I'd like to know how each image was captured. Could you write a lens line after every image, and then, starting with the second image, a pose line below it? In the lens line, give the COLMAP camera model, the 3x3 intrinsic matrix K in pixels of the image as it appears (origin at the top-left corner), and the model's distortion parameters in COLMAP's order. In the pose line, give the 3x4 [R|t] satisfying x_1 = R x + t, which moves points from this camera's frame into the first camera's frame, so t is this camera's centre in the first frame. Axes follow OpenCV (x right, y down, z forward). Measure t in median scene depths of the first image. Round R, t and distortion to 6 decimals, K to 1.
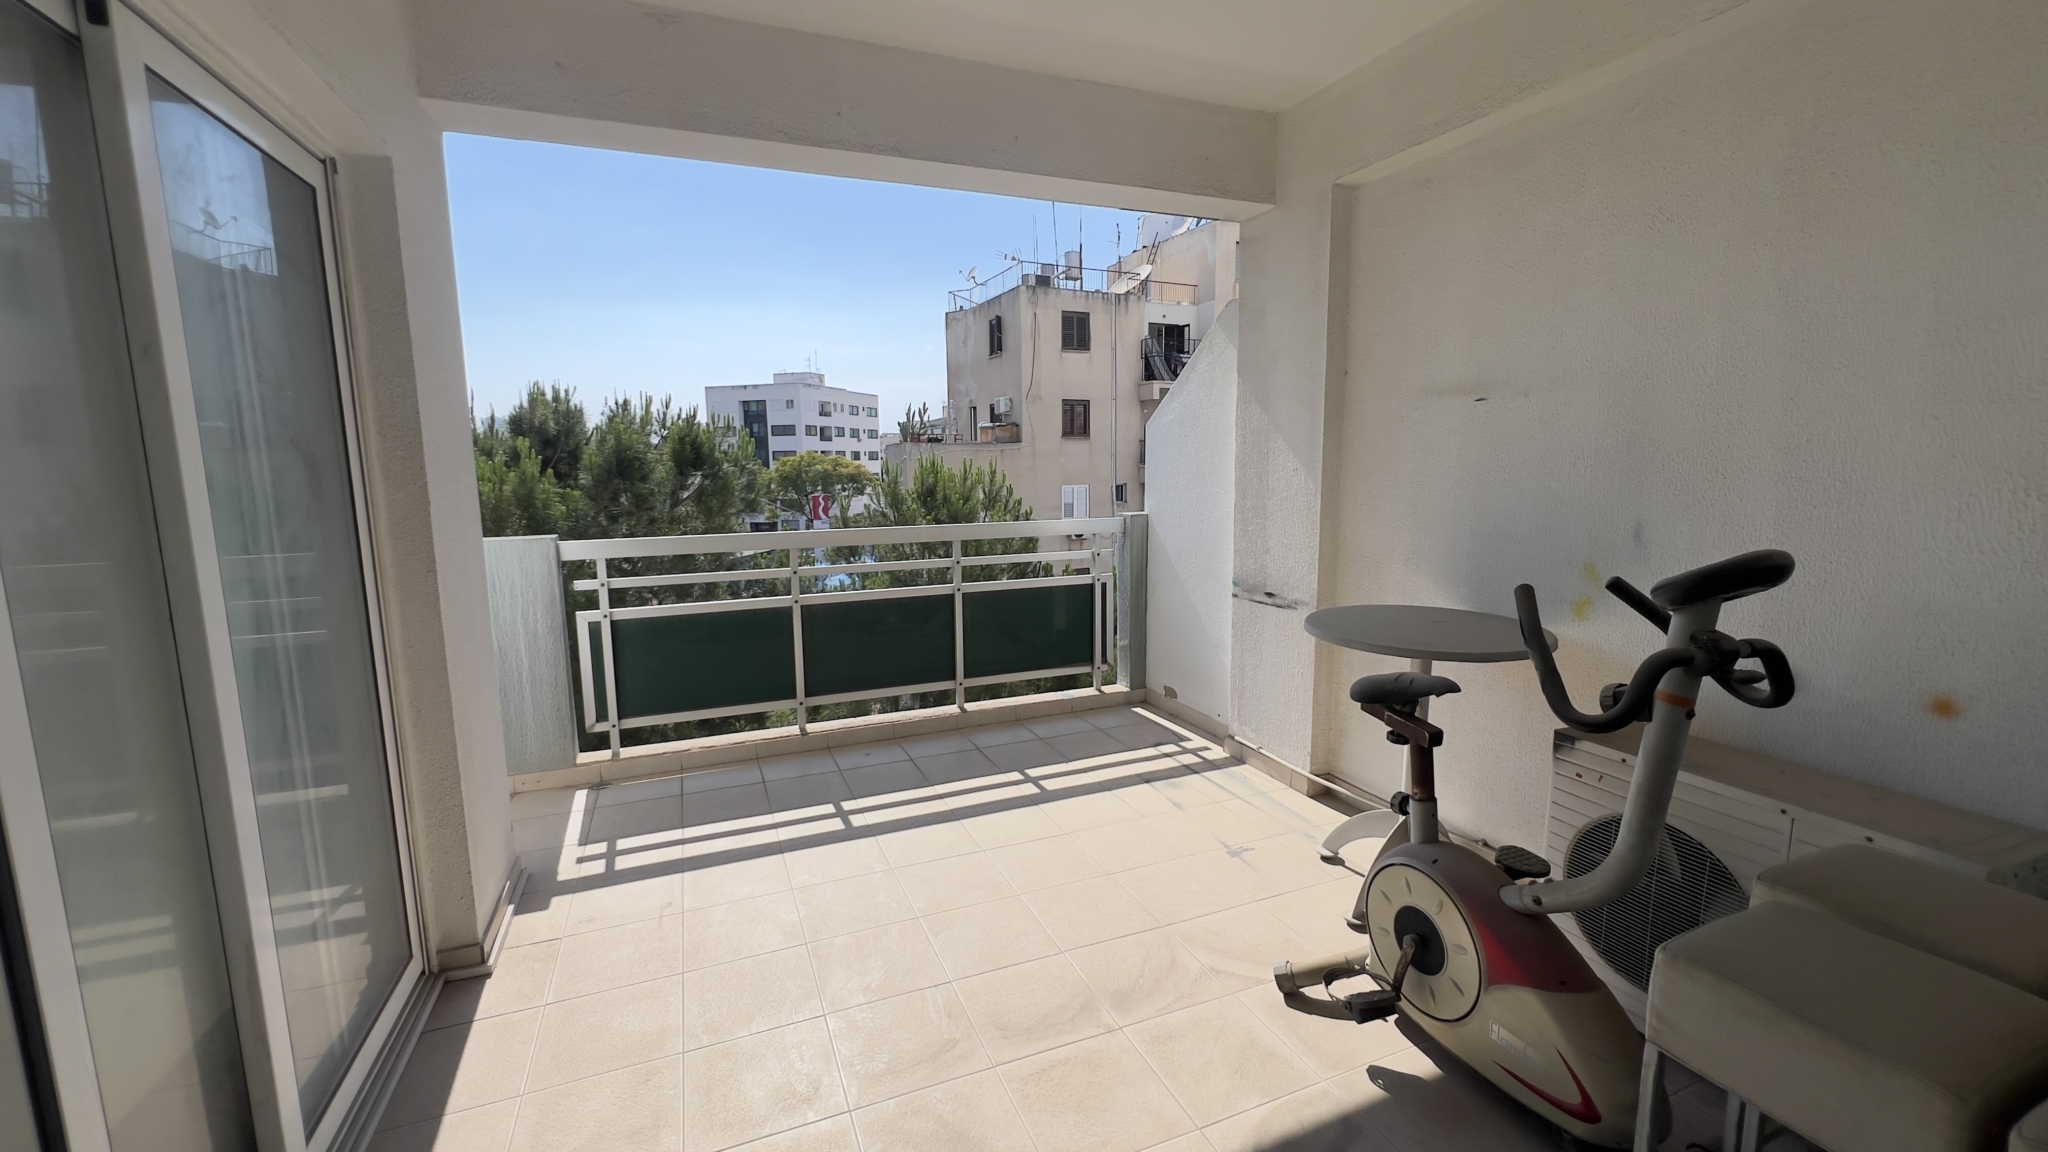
lens RADIAL K [[826.4, 0, 1023.4], [0, 826.4, 575.1], [0, 0, 1]] dist [-0.000787, -0.000187]
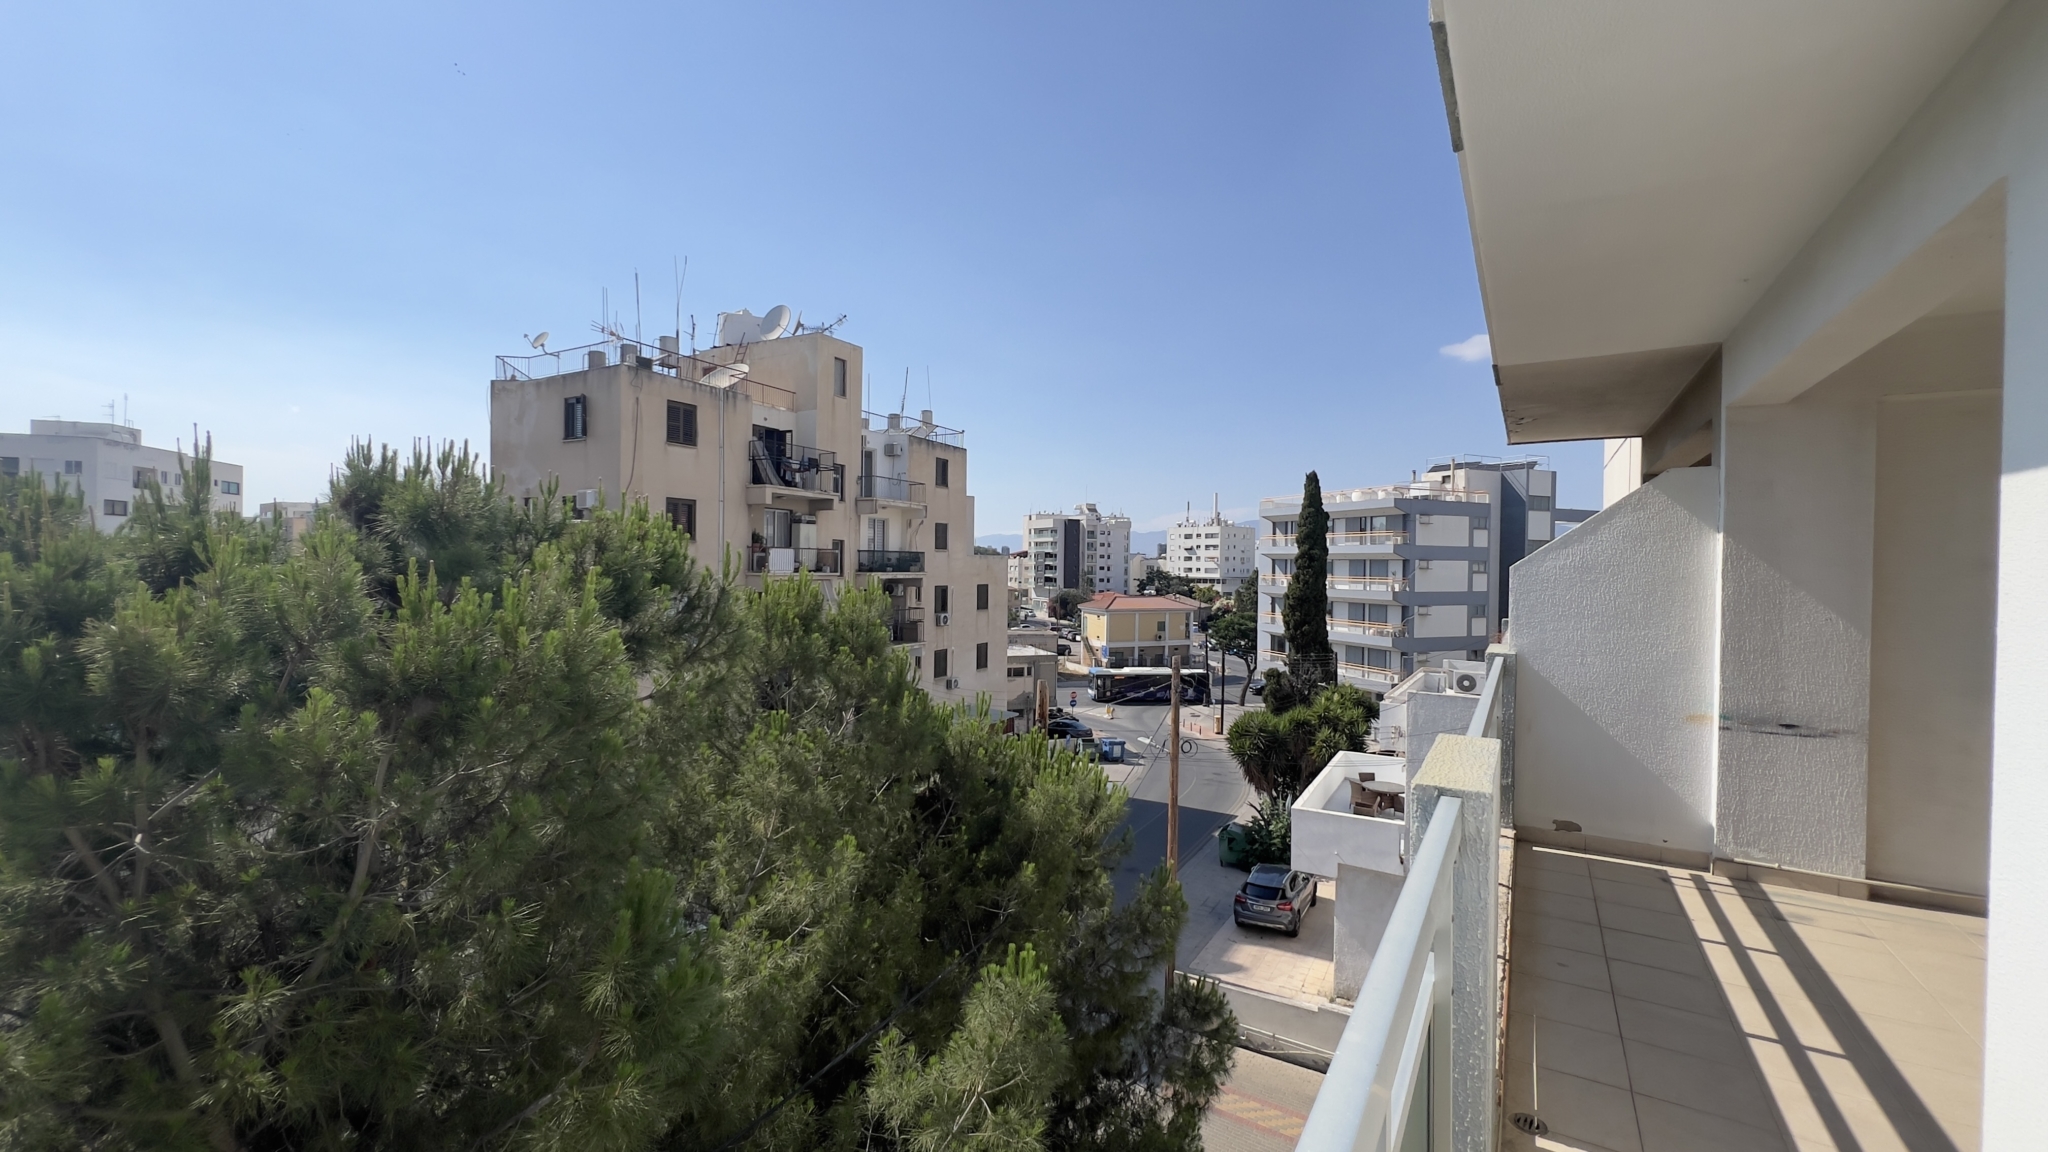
lens RADIAL K [[826.4, 0, 1023.0], [0, 826.4, 567.8], [0, 0, 1]] dist [-0.000787, -0.000187]
pose [[0.808079, 0.019433, 0.588753, -0.155923], [0.059393, 0.991675, -0.114251, -0.015889], [-0.586072, 0.127292, 0.800198, 0.084711]]
